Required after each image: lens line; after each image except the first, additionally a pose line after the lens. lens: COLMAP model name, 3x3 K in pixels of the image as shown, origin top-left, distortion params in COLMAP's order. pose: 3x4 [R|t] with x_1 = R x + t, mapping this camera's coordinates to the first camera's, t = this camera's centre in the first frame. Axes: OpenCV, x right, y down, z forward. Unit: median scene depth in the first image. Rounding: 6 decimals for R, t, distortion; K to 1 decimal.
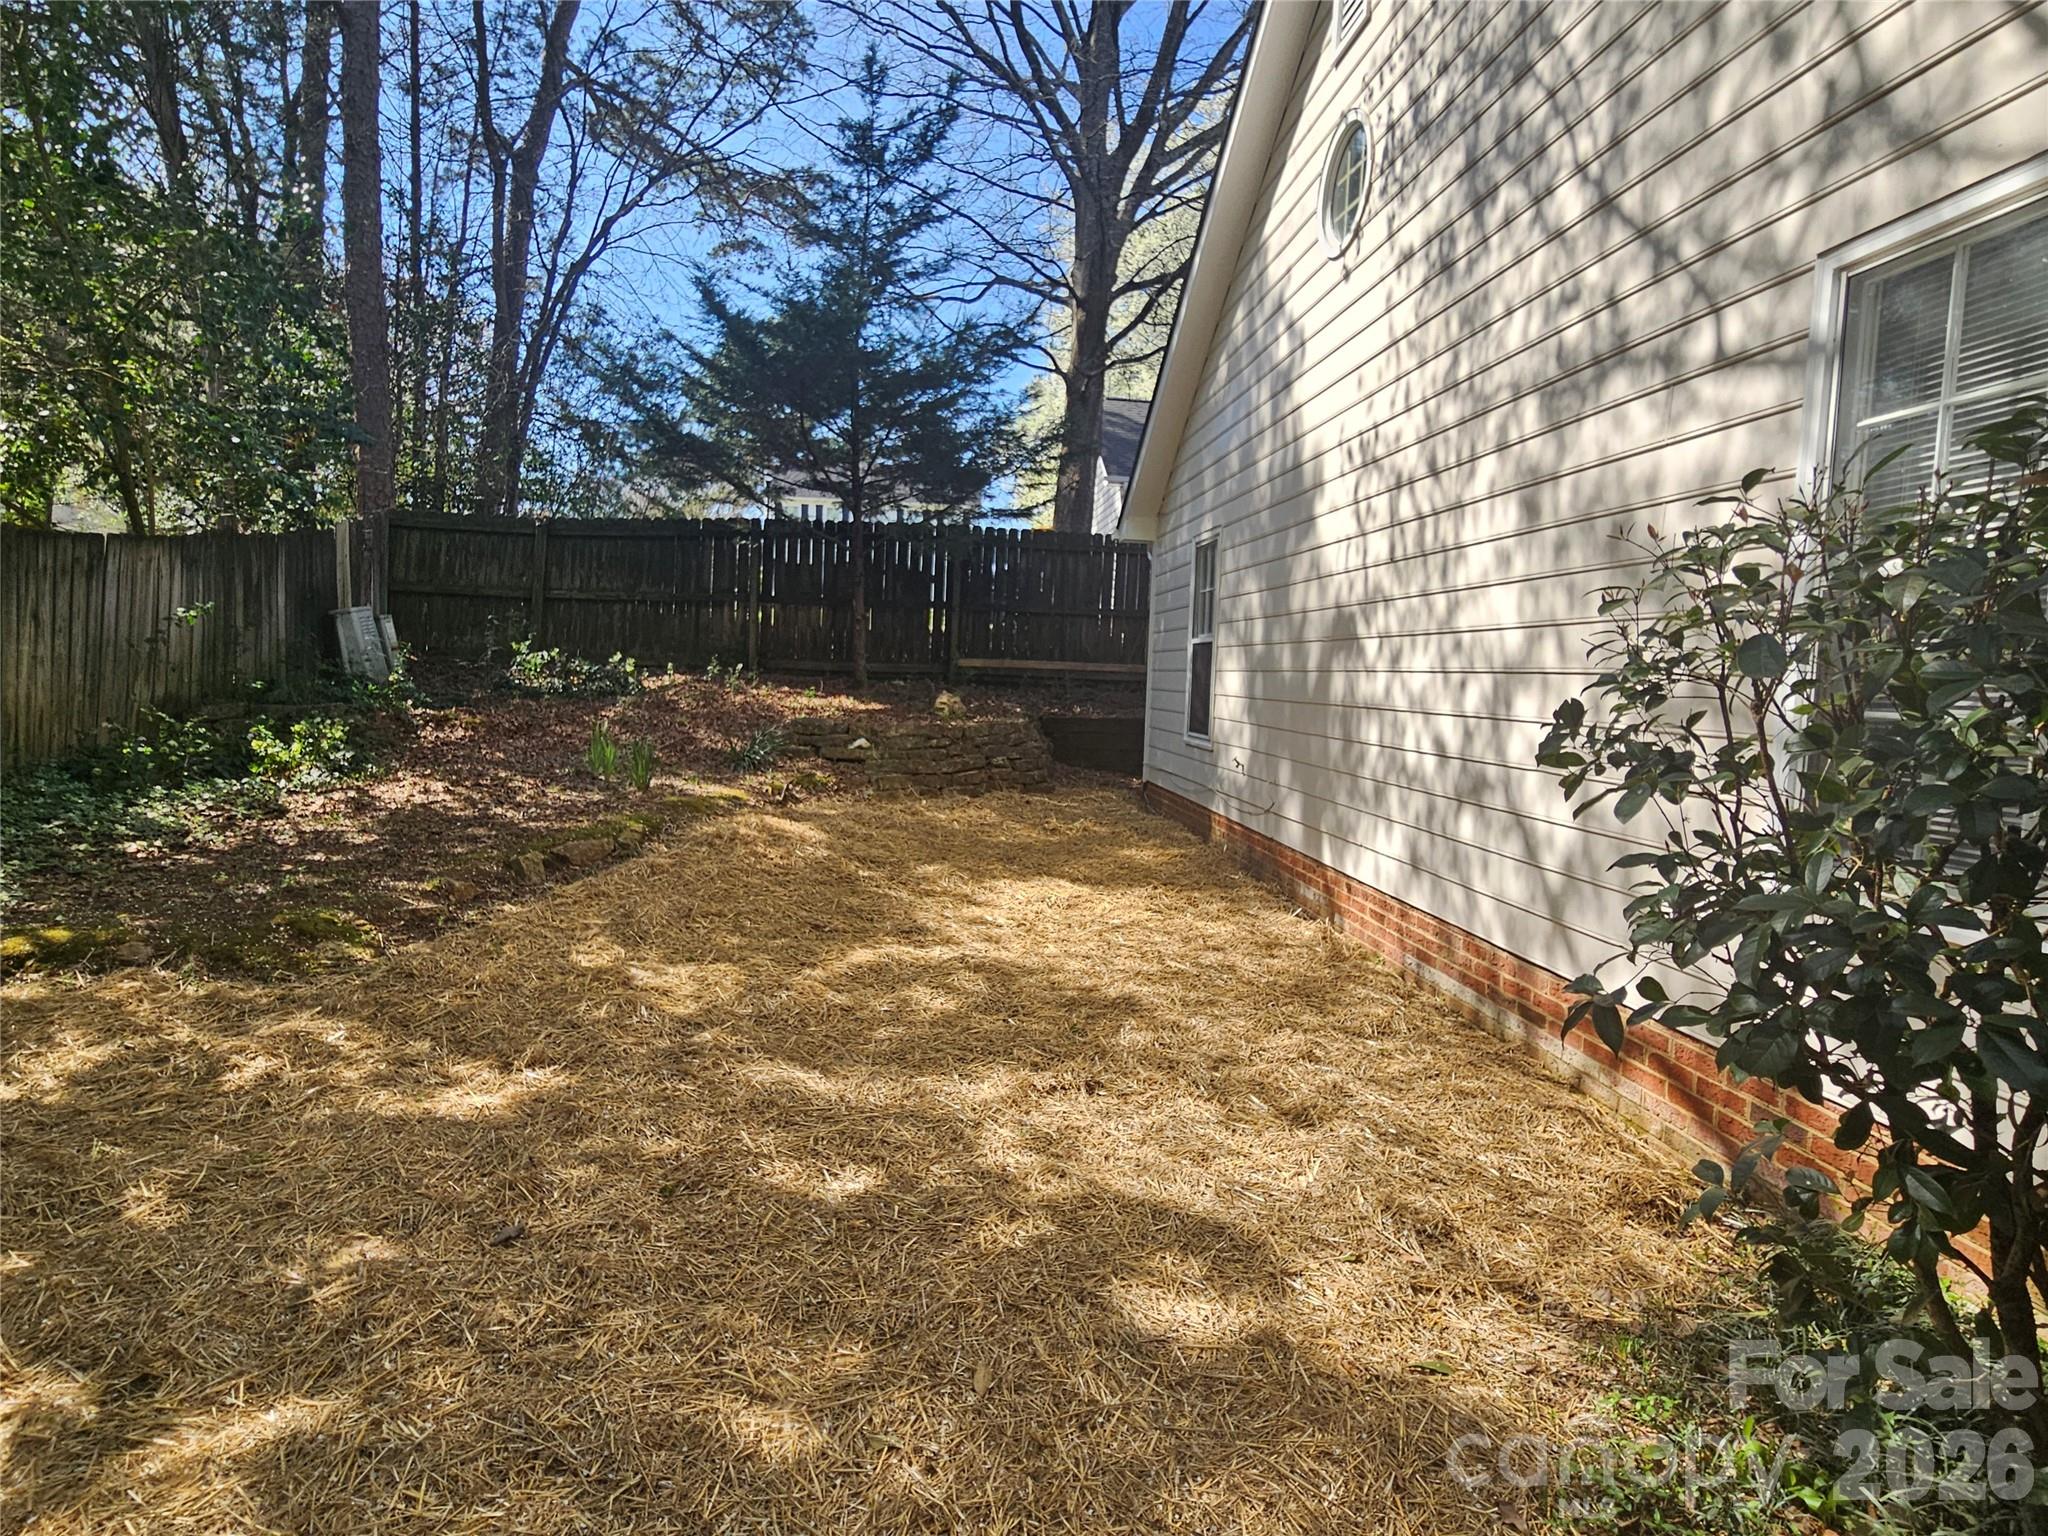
lens RADIAL K [[1316.3, 0, 1035.3], [0, 1316.3, 766.1], [0, 0, 1]] dist [0.067135, -0.045943]
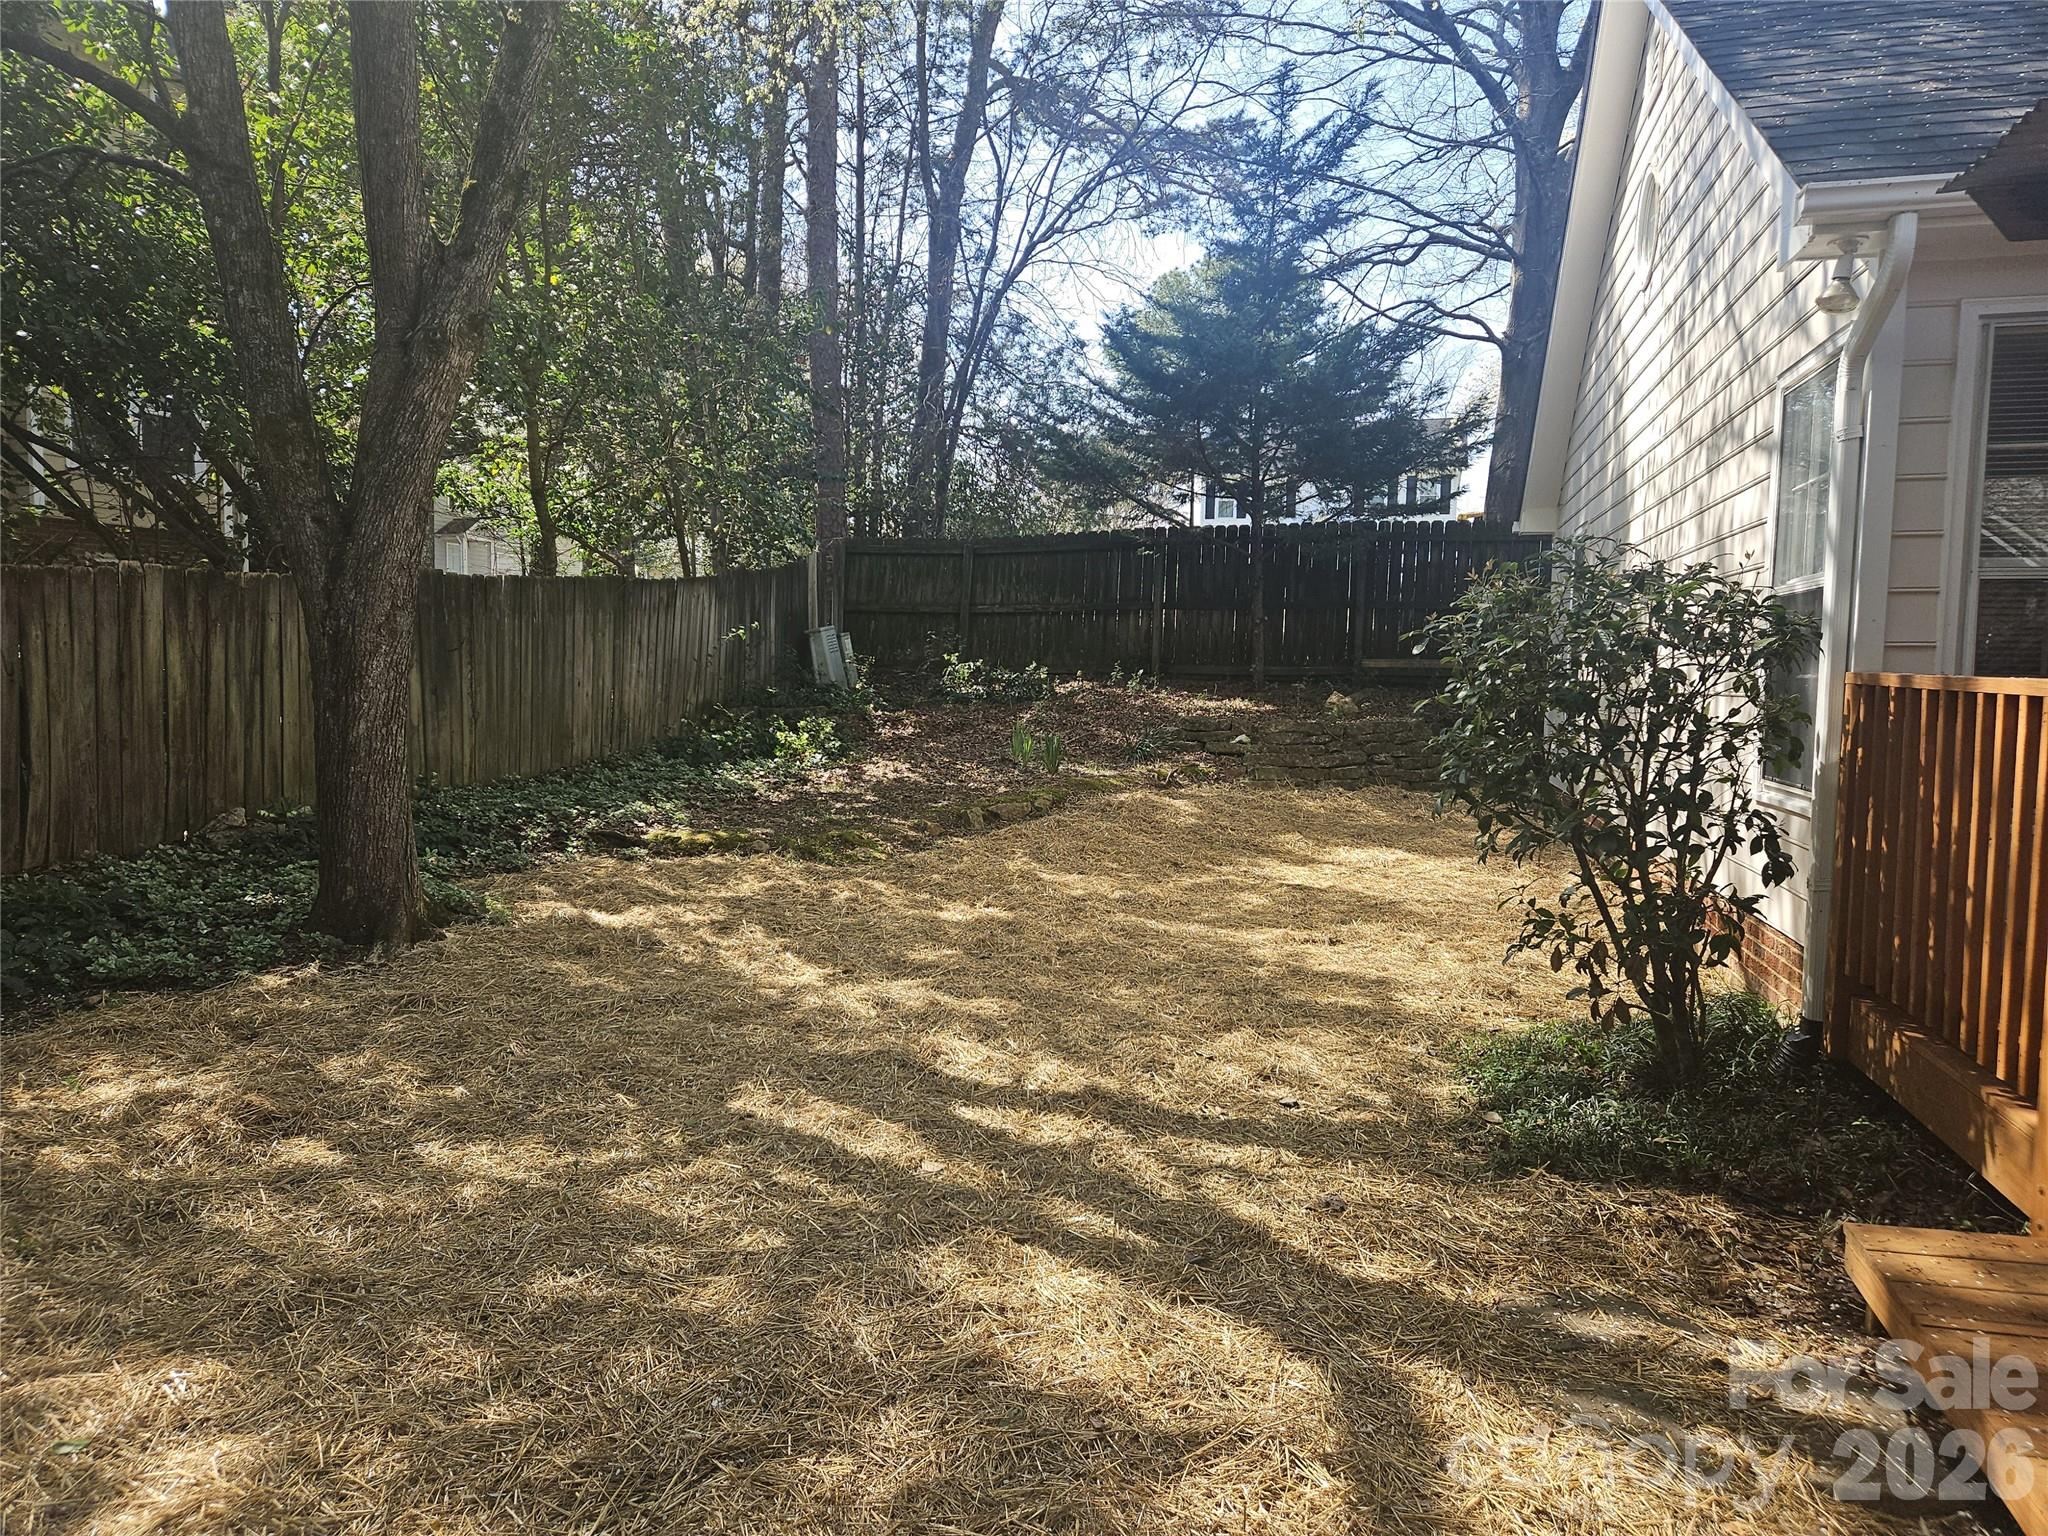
lens RADIAL K [[1409.9, 0, 1024.0], [0, 1409.9, 768.0], [0, 0, 1]] dist [0.144098, -0.000247]
pose [[0.952052, 0.006036, -0.305876, 0.041219], [-0.008394, 0.999944, -0.006394, 0.011826], [0.305820, 0.008655, 0.952050, -0.133609]]
